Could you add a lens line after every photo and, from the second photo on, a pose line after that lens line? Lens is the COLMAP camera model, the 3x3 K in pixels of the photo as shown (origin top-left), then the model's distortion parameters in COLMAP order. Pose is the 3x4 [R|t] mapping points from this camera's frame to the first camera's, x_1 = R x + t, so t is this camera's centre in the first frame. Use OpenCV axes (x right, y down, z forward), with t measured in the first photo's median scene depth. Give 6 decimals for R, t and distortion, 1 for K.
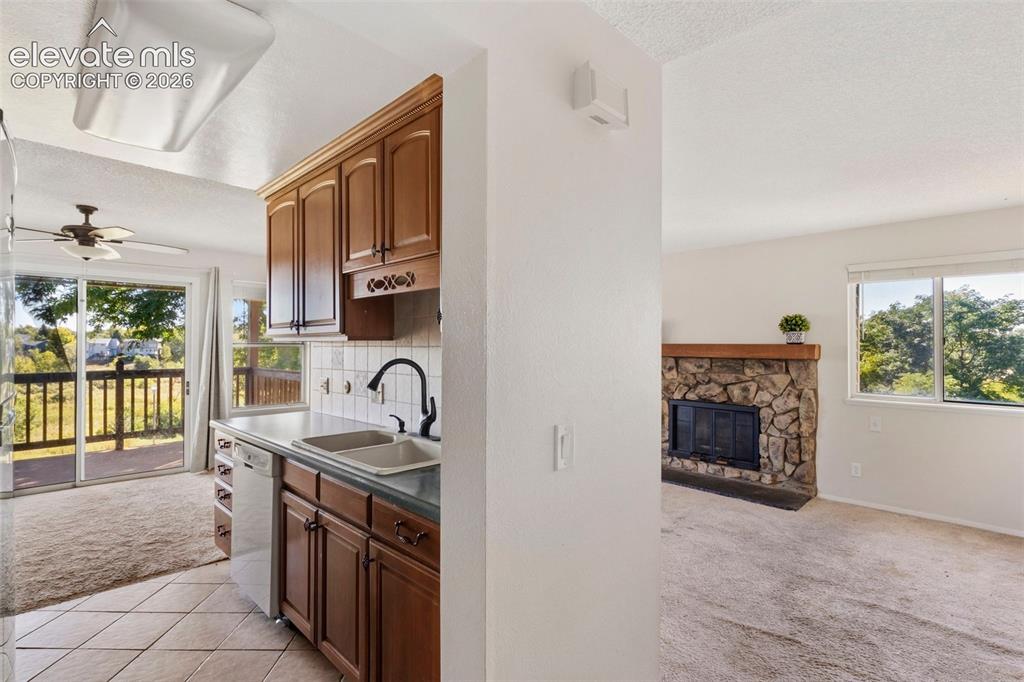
lens RADIAL K [[486.8, 0, 512.4], [0, 486.8, 345.3], [0, 0, 1]] dist [0.002407, -0.002108]
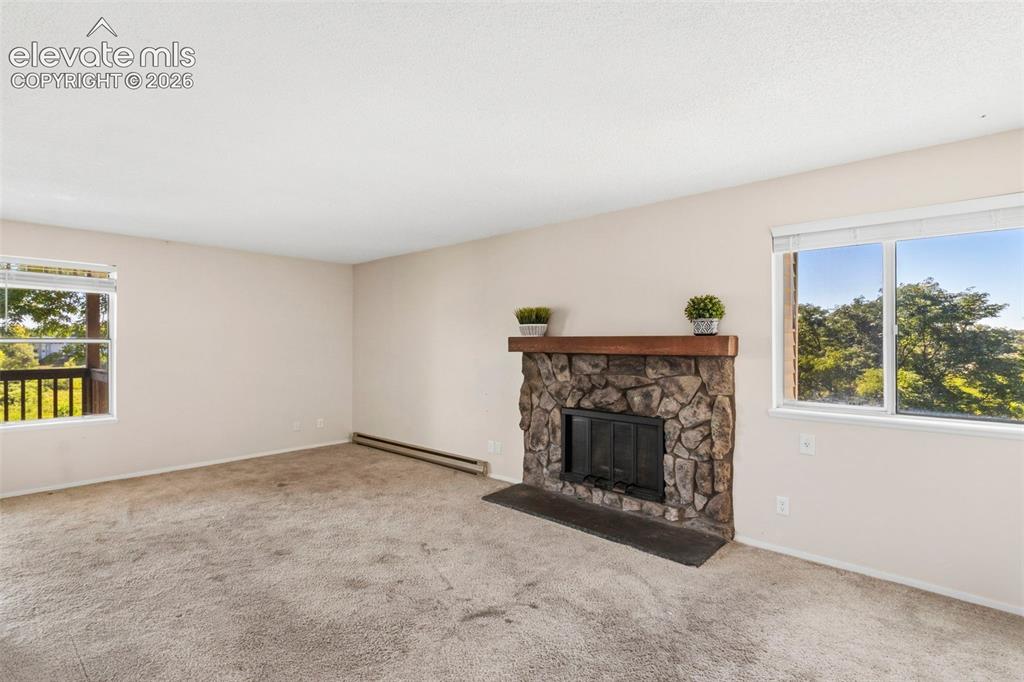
lens RADIAL K [[486.8, 0, 509.6], [0, 486.8, 347.1], [0, 0, 1]] dist [0.002407, -0.002108]
pose [[0.999226, -0.004816, 0.039031, 0.241869], [0.004446, 0.999944, 0.009560, 0.006515], [-0.039075, -0.009379, 0.999192, 0.257091]]
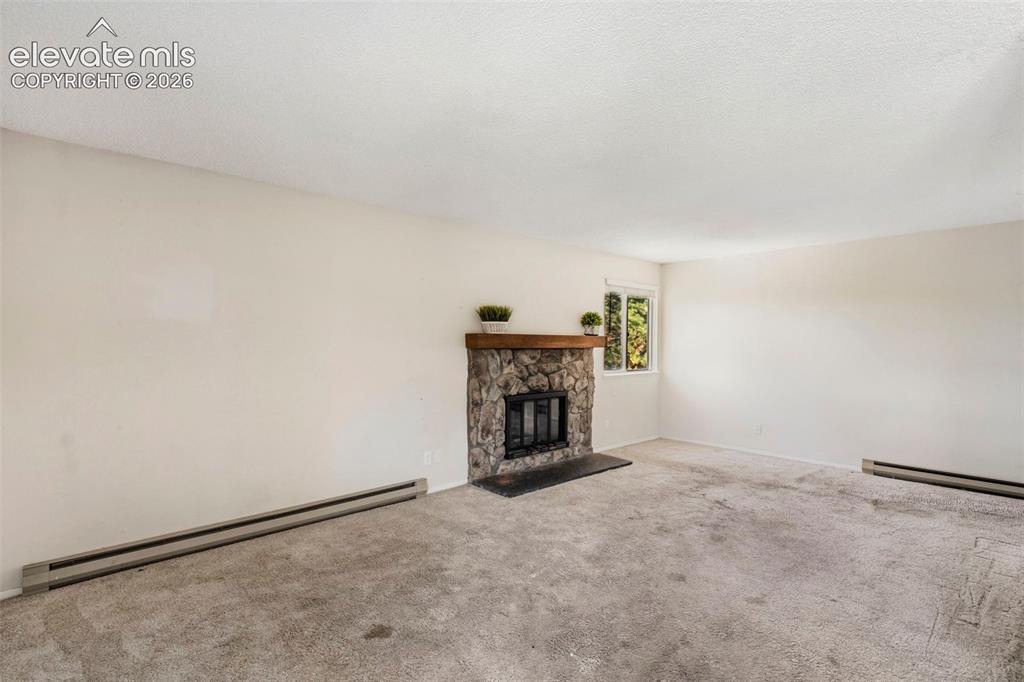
lens RADIAL K [[486.8, 0, 481.5], [0, 486.8, 335.8], [0, 0, 1]] dist [0.002407, -0.002108]
pose [[0.080579, -0.000442, 0.996748, -0.658714], [-0.009292, 0.999956, 0.001195, -0.000685], [-0.996705, -0.009358, 0.080571, 1.132296]]
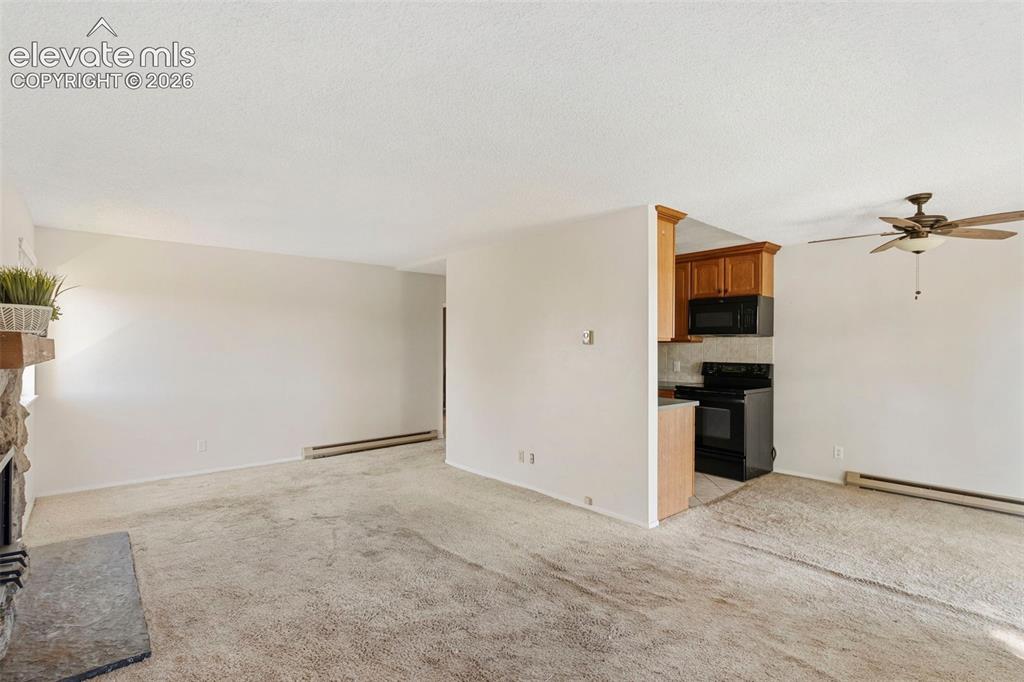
lens RADIAL K [[486.8, 0, 515.2], [0, 486.8, 344.4], [0, 0, 1]] dist [0.002407, -0.002108]
pose [[-0.997744, -0.009476, 0.066457, -0.135968], [-0.010138, 0.999902, -0.009618, 0.007785], [-0.066359, -0.010270, -0.997743, 1.575919]]
